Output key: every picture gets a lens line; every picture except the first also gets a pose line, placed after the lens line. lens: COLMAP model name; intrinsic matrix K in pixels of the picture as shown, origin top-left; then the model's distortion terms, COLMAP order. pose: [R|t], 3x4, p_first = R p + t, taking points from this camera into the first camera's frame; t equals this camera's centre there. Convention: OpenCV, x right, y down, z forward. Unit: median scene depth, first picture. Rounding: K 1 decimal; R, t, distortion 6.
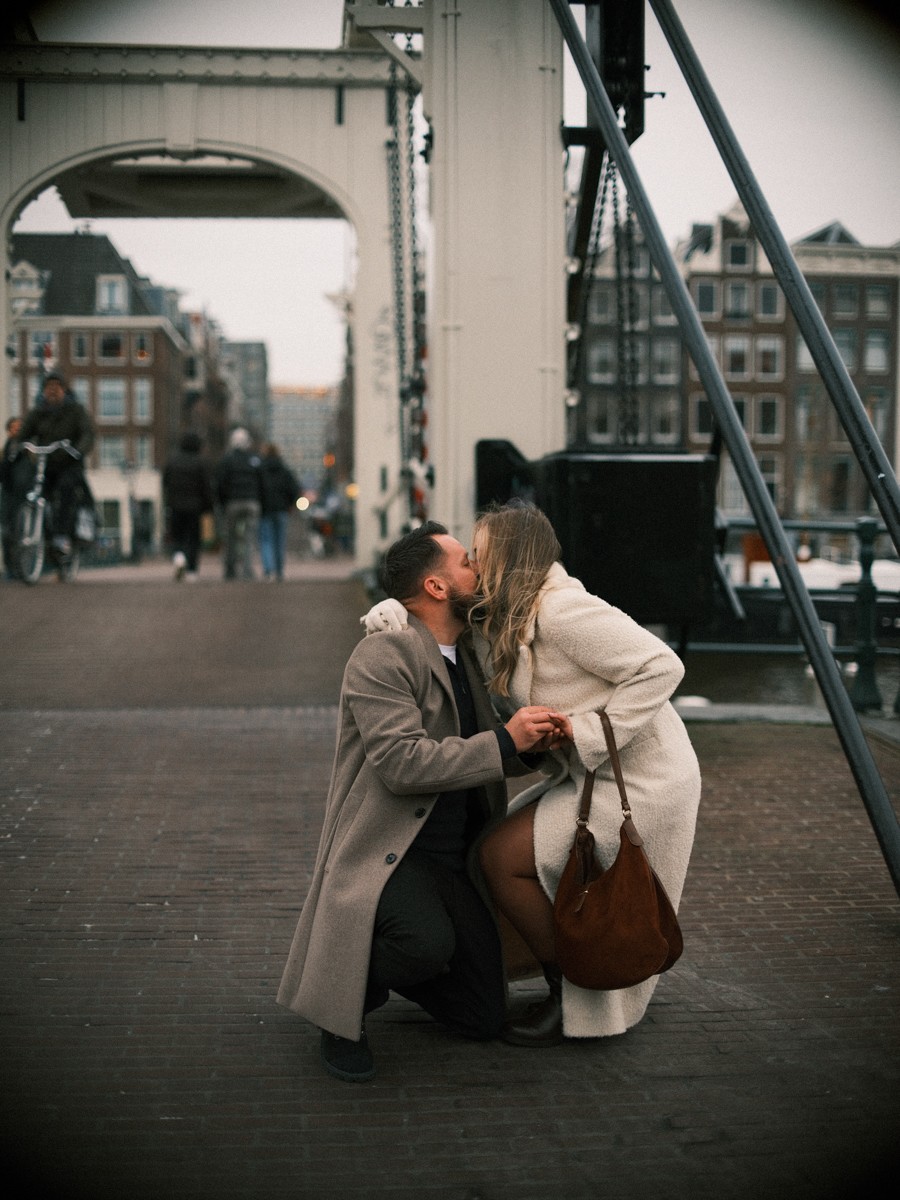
lens RADIAL K [[1430.0, 0, 469.1], [0, 1430.0, 616.1], [0, 0, 1]] dist [-0.164156, 0.144277]
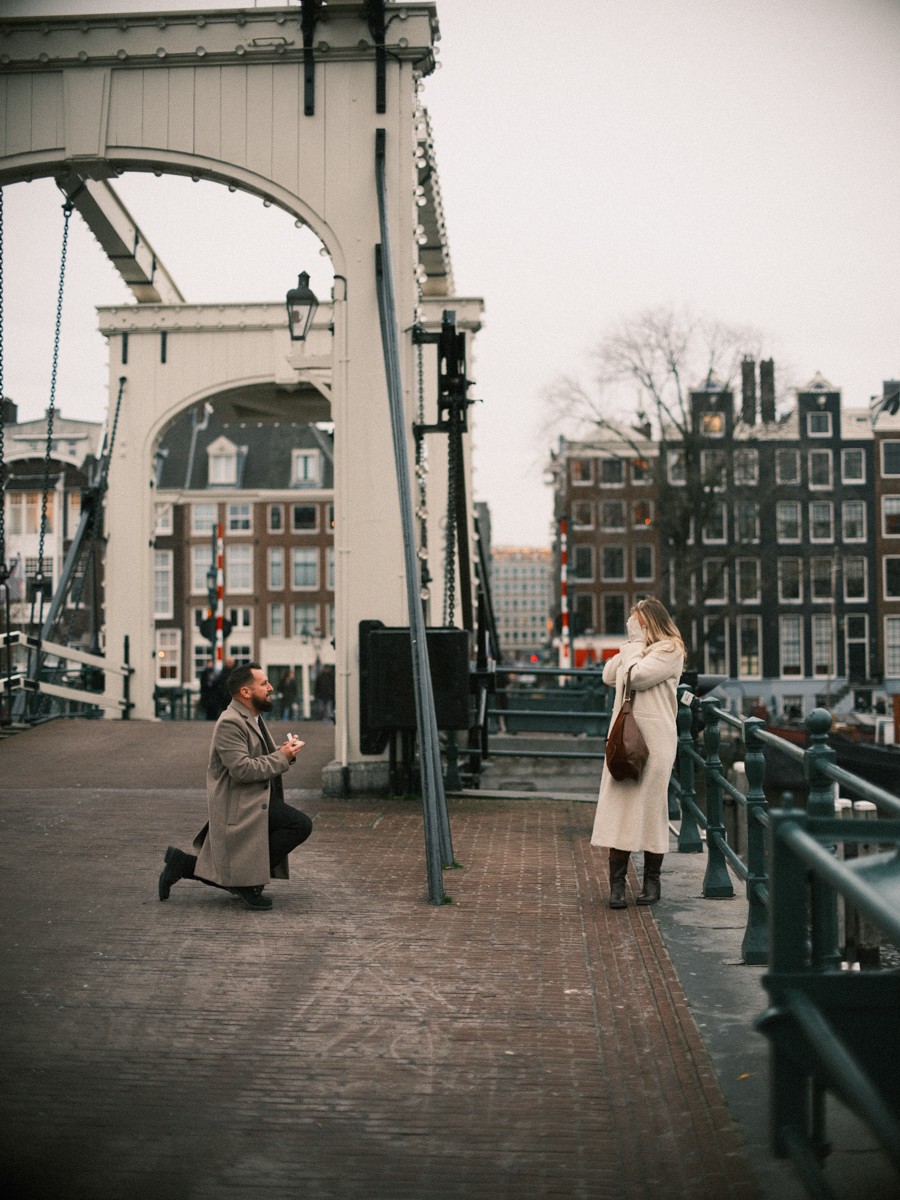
lens RADIAL K [[1527.1, 0, 495.6], [0, 1527.1, 599.3], [0, 0, 1]] dist [-0.161814, 0.132308]
pose [[0.989823, -0.012728, -0.141731, 0.399392], [-0.005109, 0.992171, -0.124784, 0.067127], [0.142210, 0.124238, 0.982009, -0.673728]]
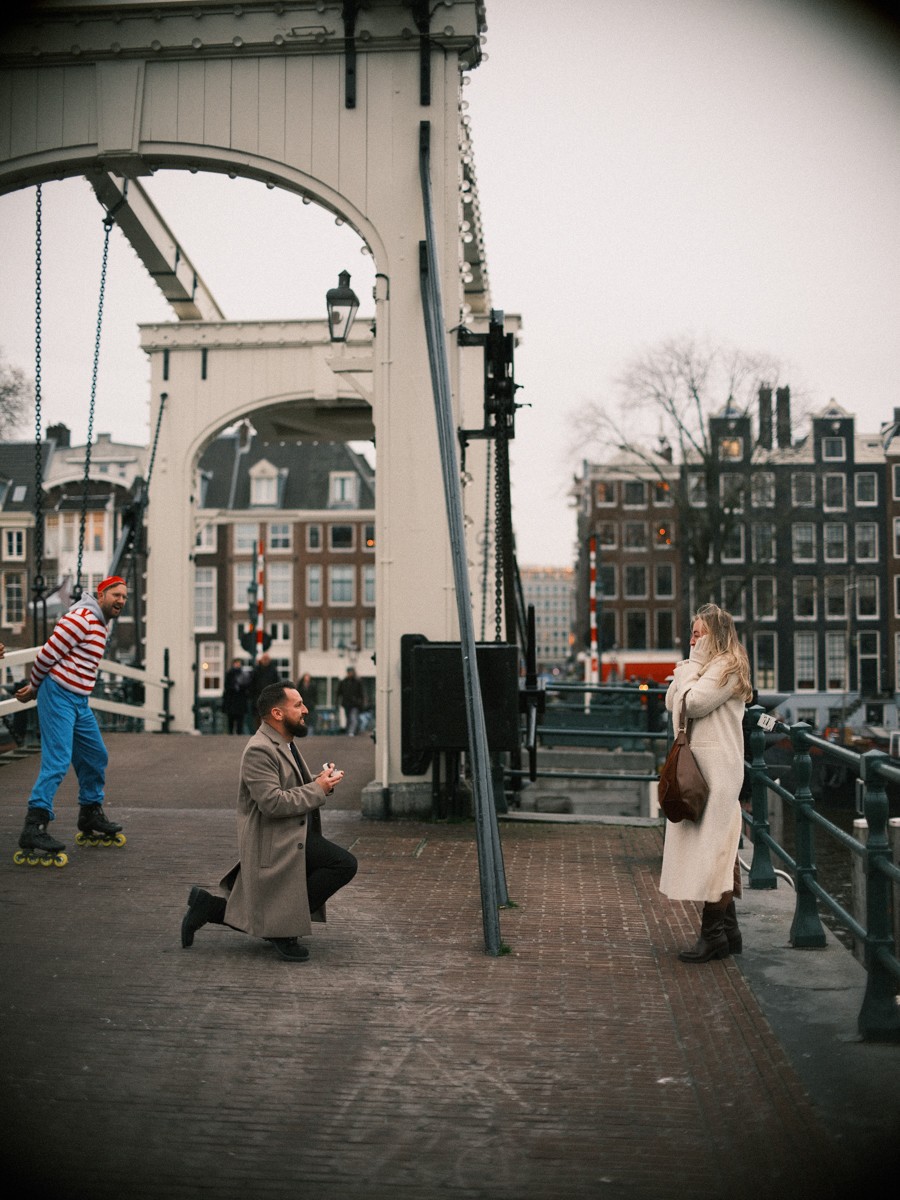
lens RADIAL K [[1430.0, 0, 469.1], [0, 1430.0, 616.1], [0, 0, 1]] dist [-0.164156, 0.144277]
pose [[0.984288, -0.008352, -0.176372, 0.346480], [-0.013810, 0.992179, -0.124055, 0.047111], [0.176029, 0.124542, 0.976475, -0.495114]]
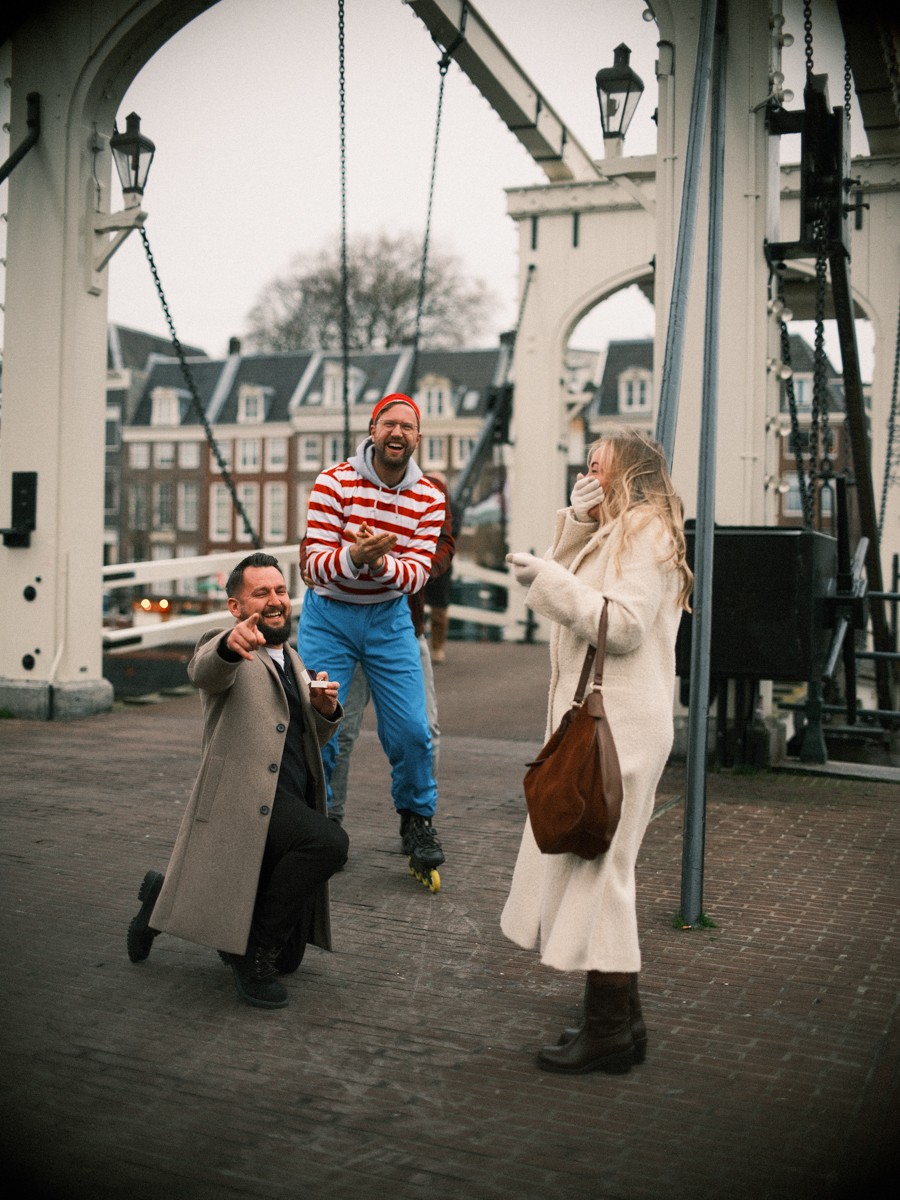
lens RADIAL K [[1430.0, 0, 469.1], [0, 1430.0, 616.1], [0, 0, 1]] dist [-0.164156, 0.144277]
pose [[0.872481, 0.030541, -0.487693, 0.414654], [-0.063090, 0.996732, -0.050450, 0.023926], [0.484558, 0.074785, 0.871557, -0.085758]]
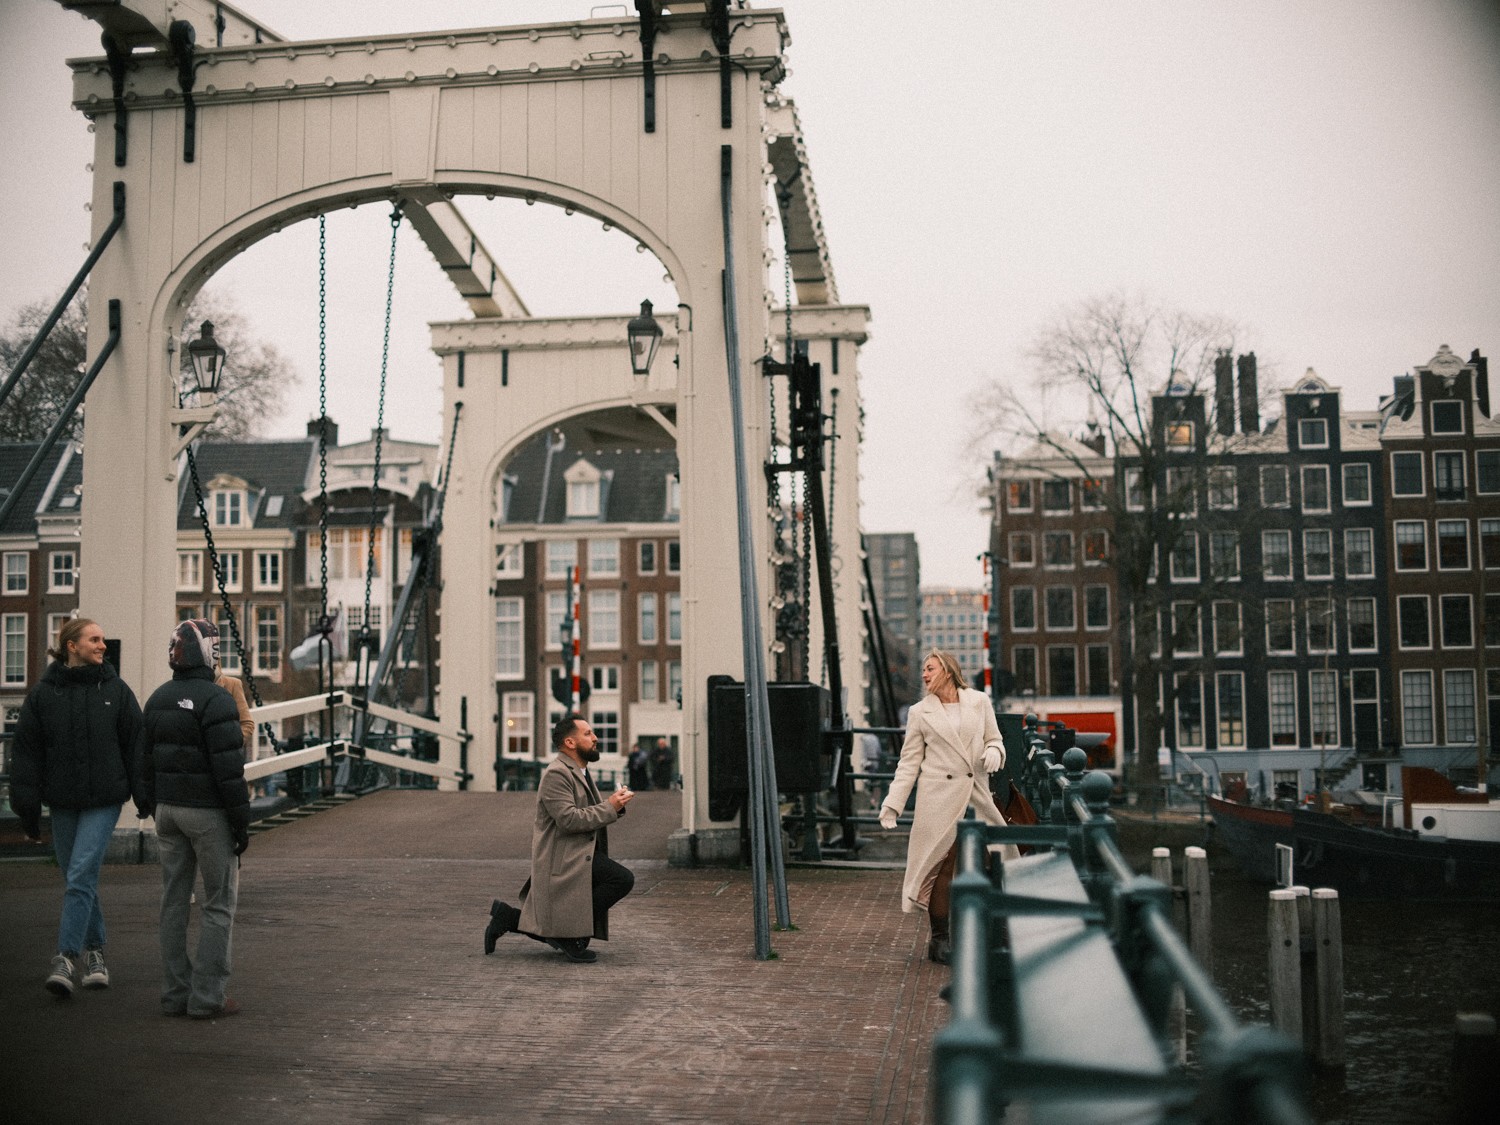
lens RADIAL K [[1908.8, 0, 746.0], [0, 1908.8, 558.5], [0, 0, 1]] dist [-0.161814, 0.132308]
pose [[0.971682, -0.030712, -0.234286, 0.511495], [-0.010817, 0.984696, -0.173945, 0.102164], [0.236043, 0.171554, 0.956479, -0.917536]]
